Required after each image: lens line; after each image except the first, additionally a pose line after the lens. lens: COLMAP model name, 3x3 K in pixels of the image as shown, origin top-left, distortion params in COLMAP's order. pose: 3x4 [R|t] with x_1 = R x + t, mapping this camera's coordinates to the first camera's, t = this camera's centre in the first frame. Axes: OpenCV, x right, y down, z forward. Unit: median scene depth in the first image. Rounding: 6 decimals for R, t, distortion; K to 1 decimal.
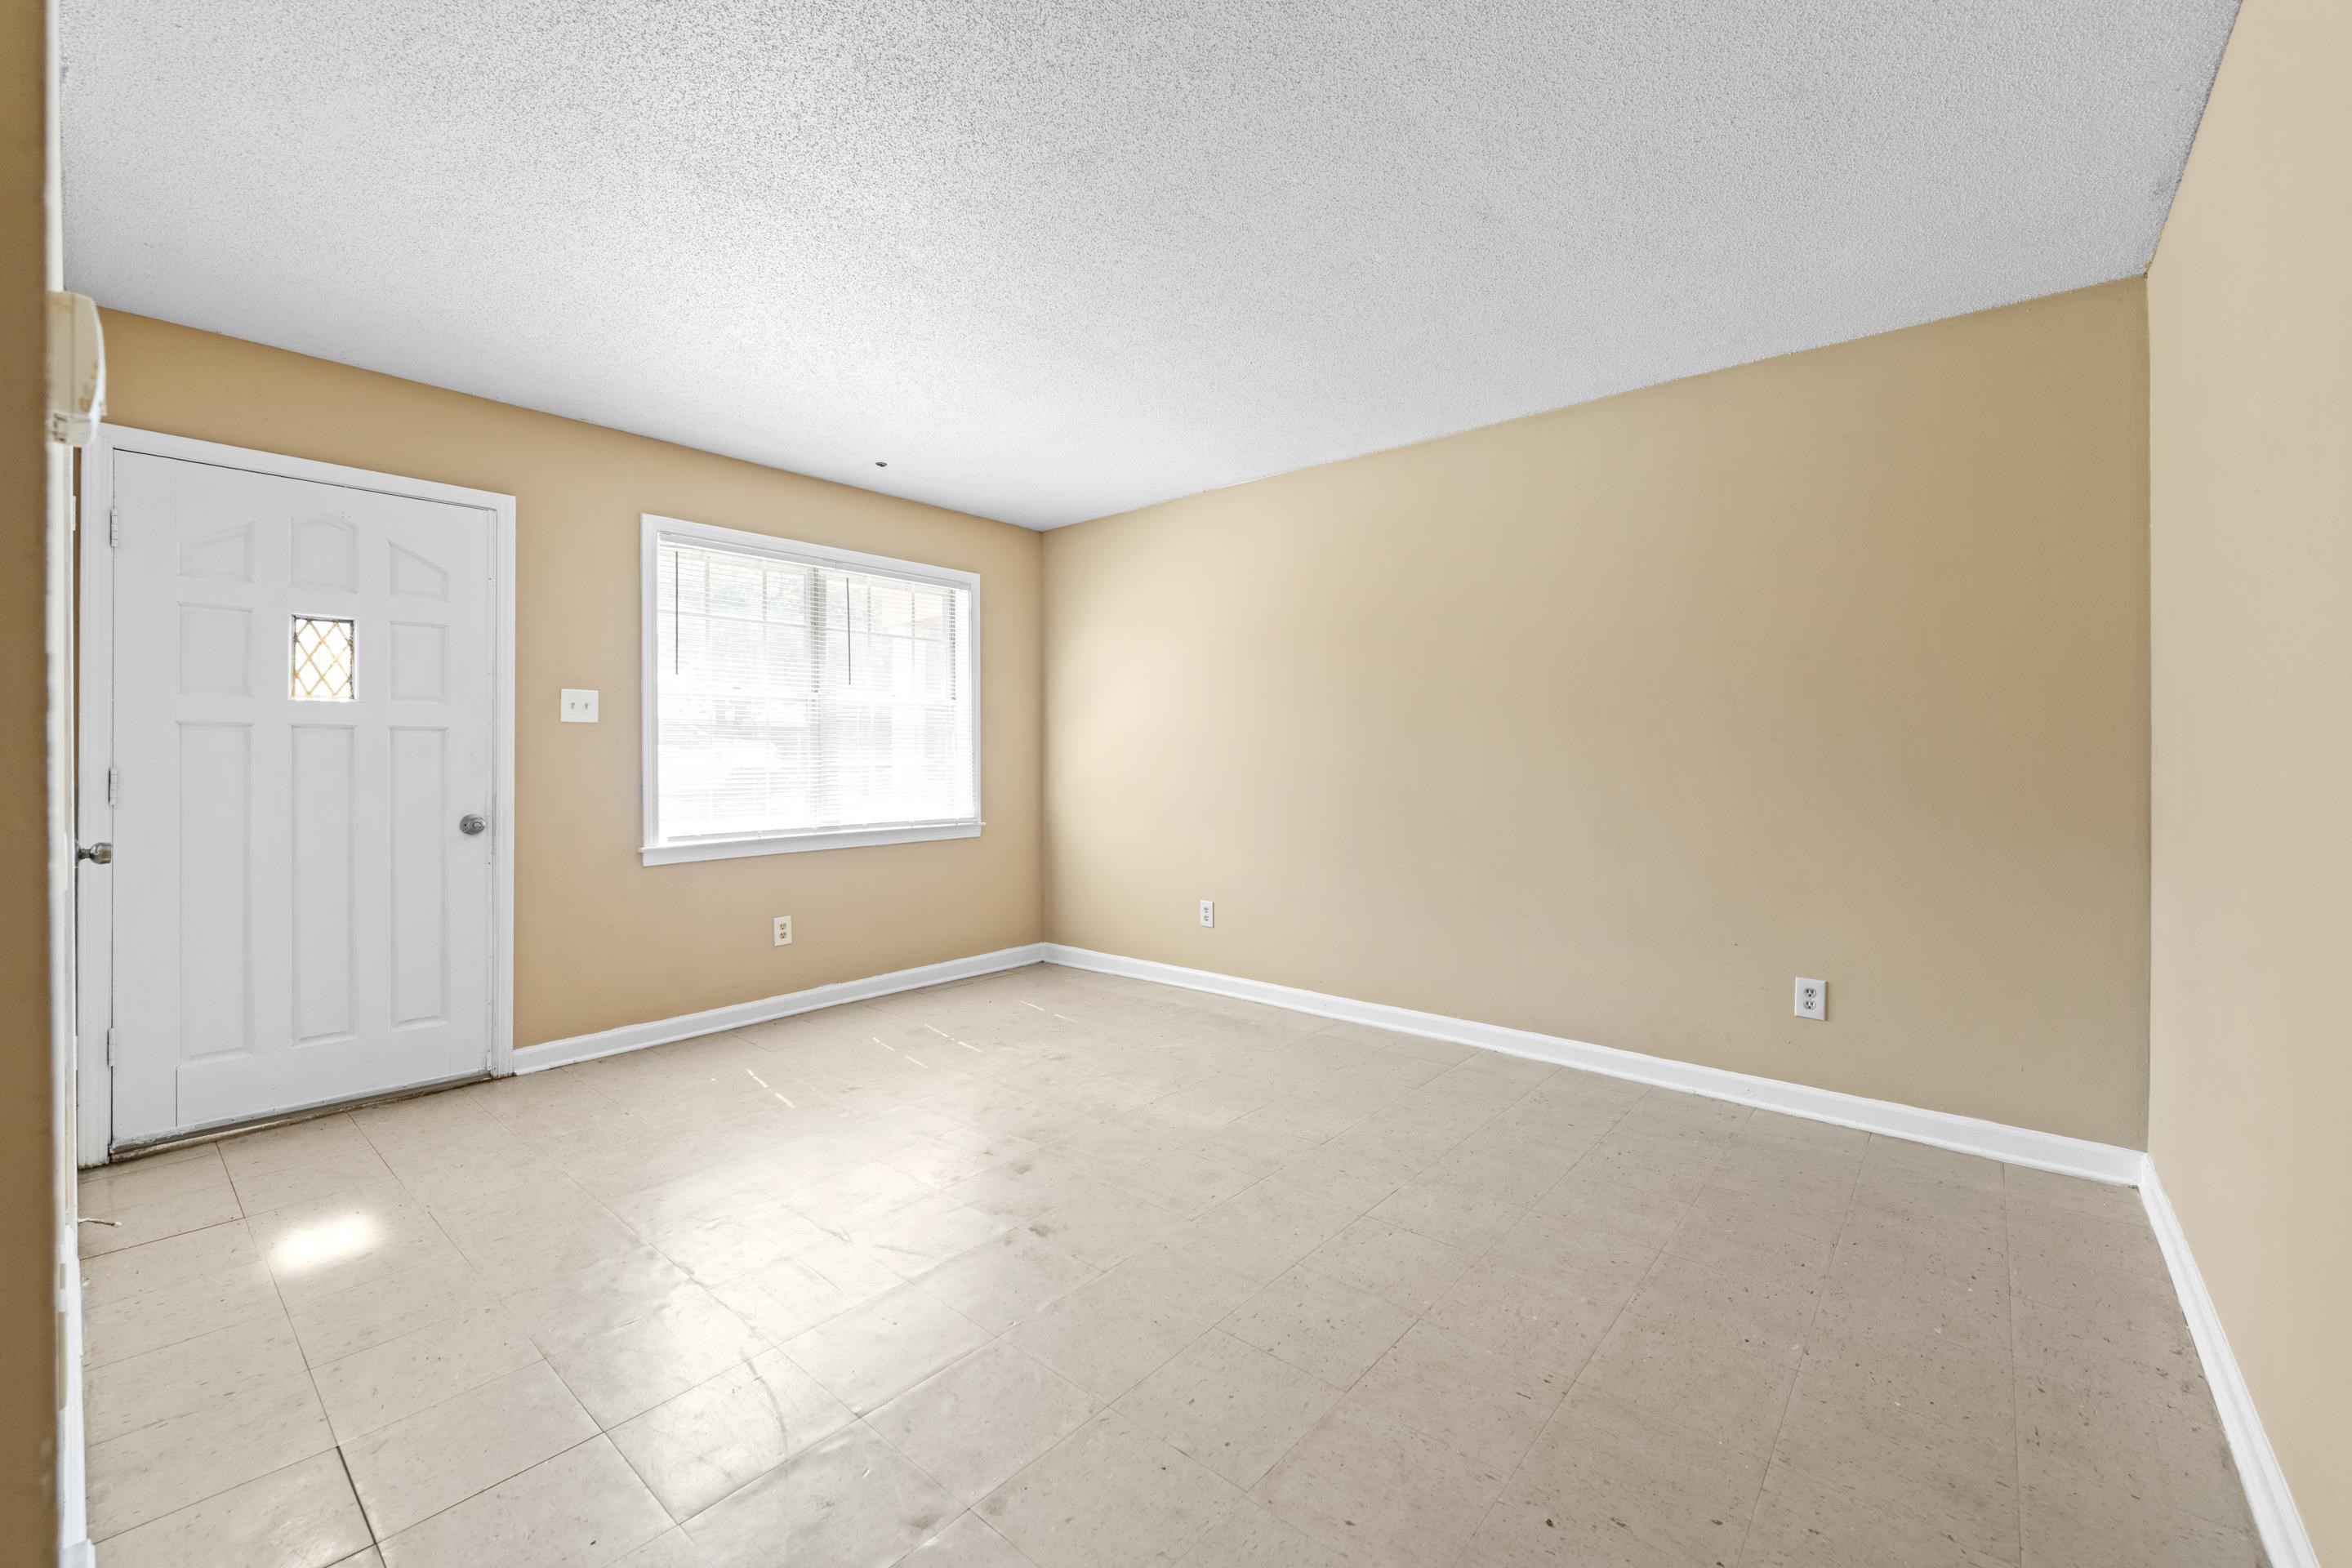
lens RADIAL K [[955.0, 0, 1131.8], [0, 955.0, 762.4], [0, 0, 1]] dist [-0.006672, -0.001002]
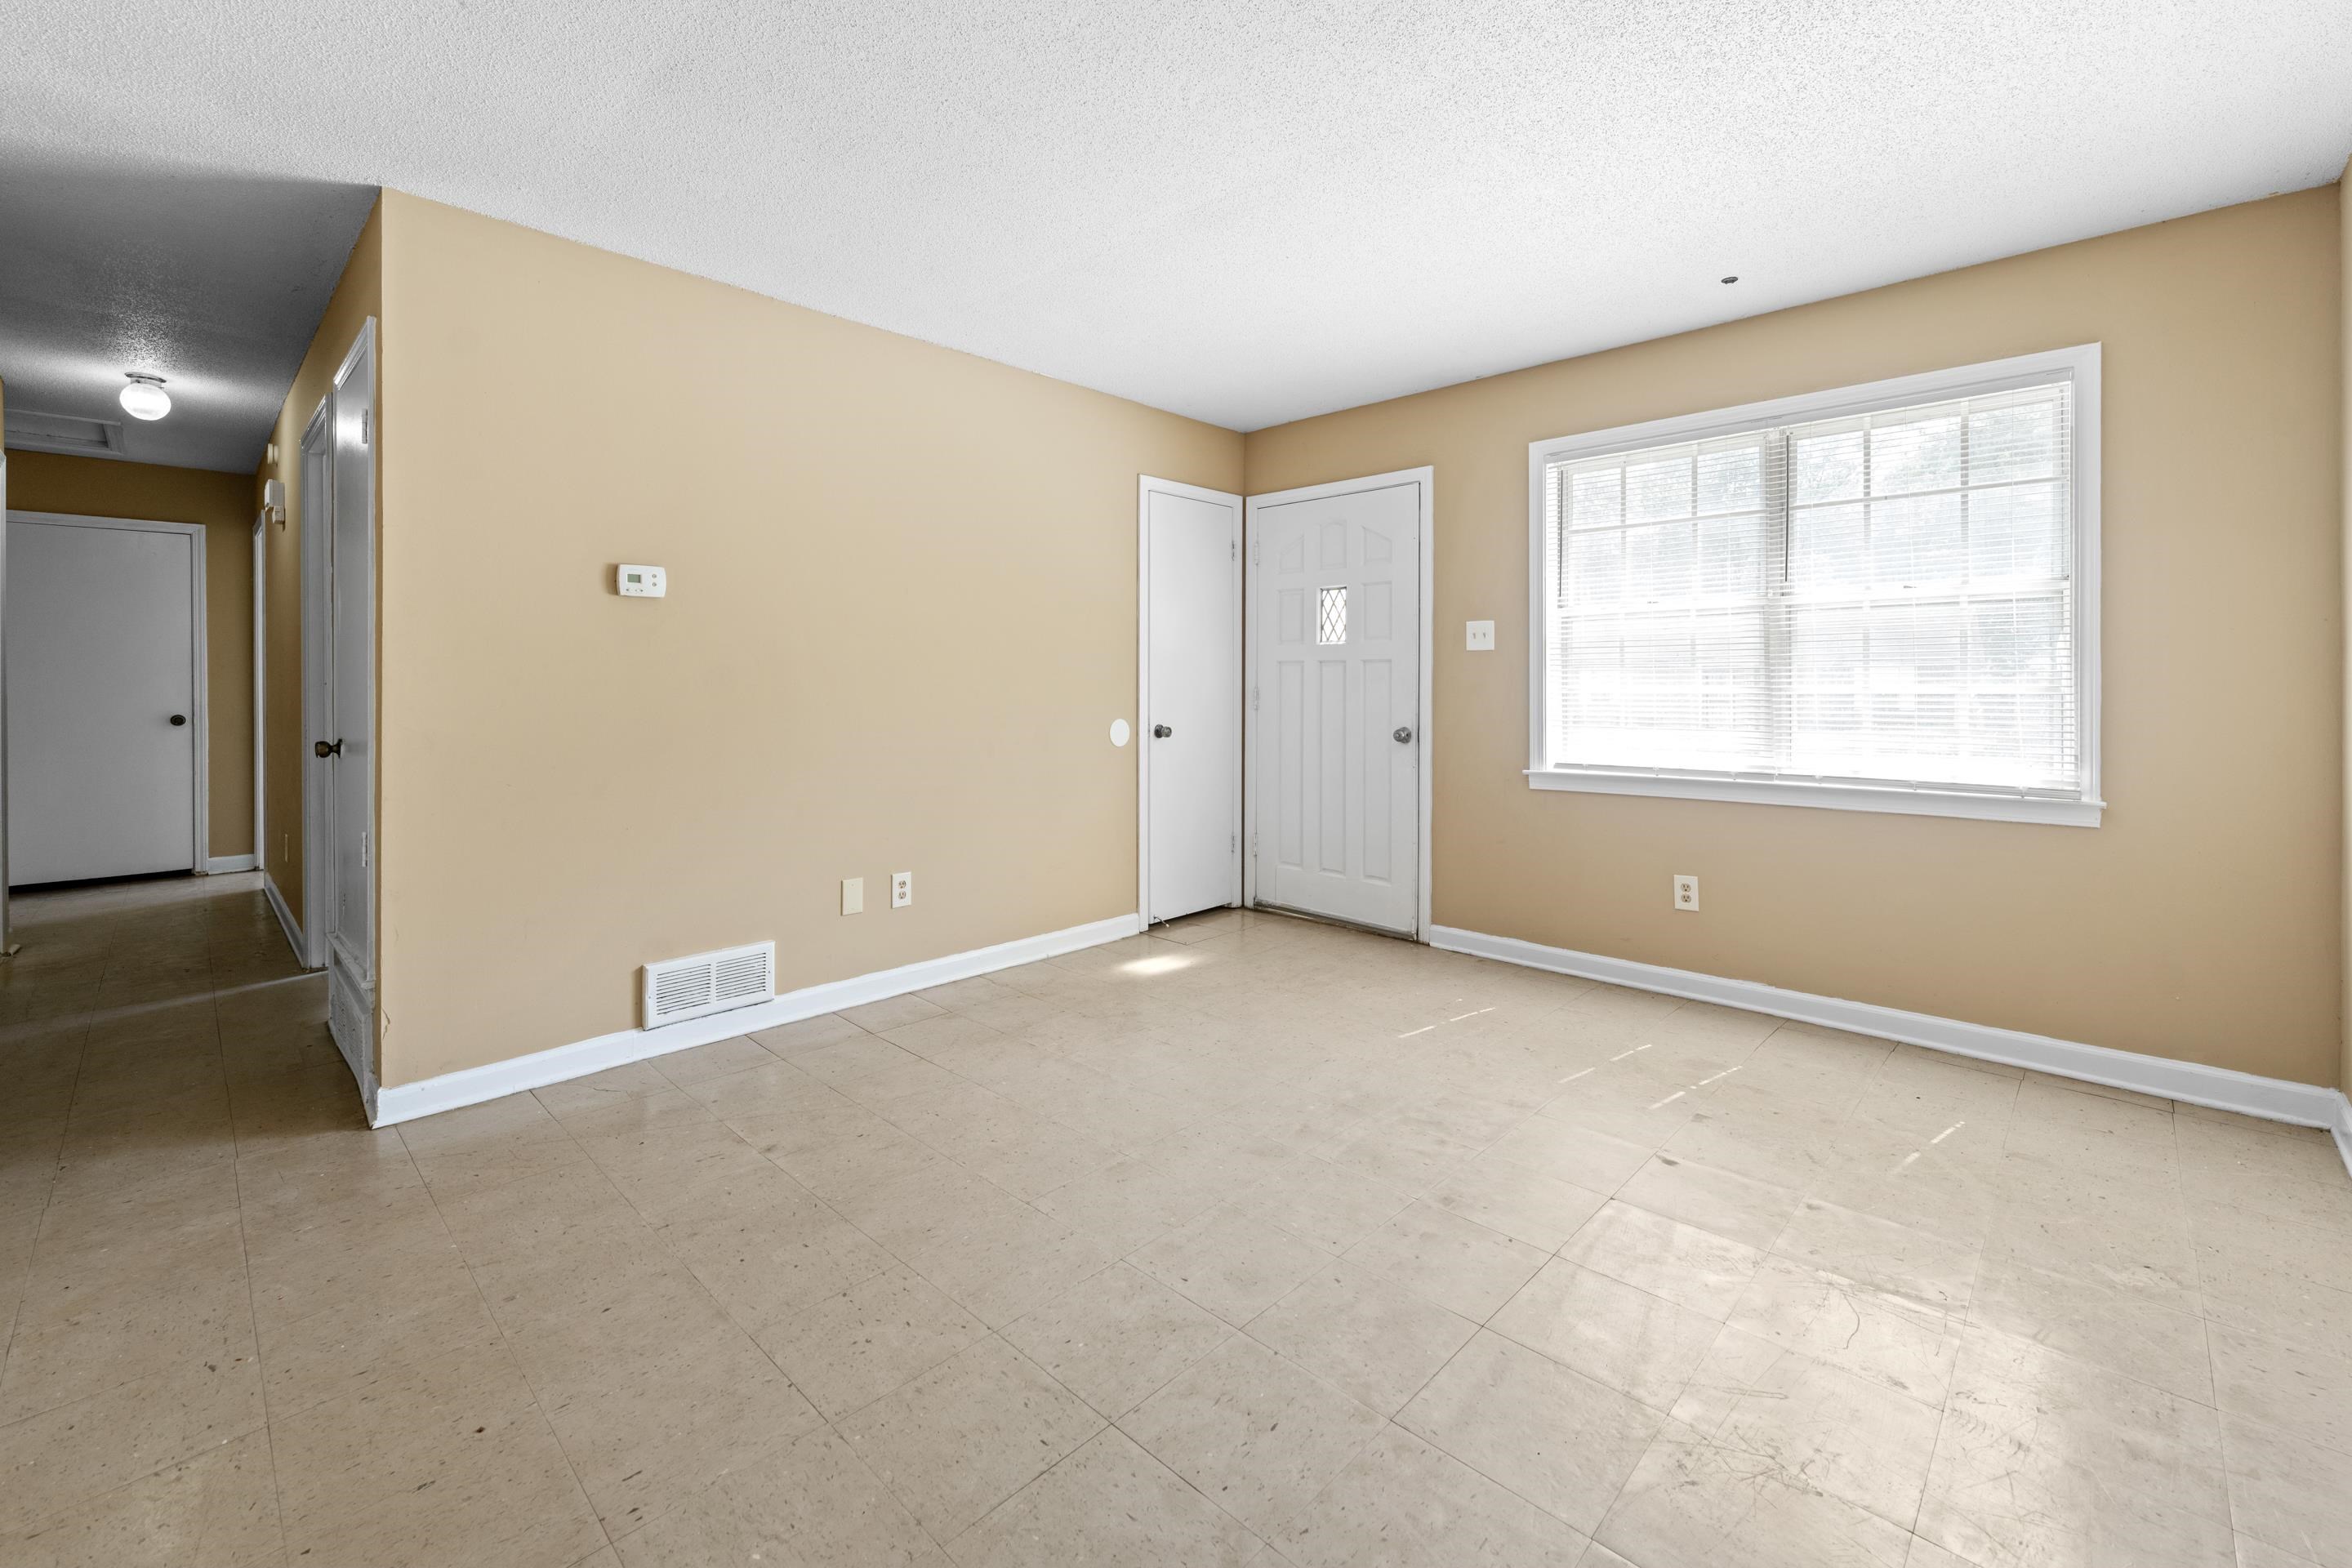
lens RADIAL K [[955.0, 0, 1164.4], [0, 955.0, 685.2], [0, 0, 1]] dist [-0.006672, -0.001002]
pose [[-0.030658, 0.002342, -0.999527, 0.581307], [-0.004841, 0.999985, 0.002492, -0.002567], [0.999518, 0.004915, -0.030646, 0.714799]]
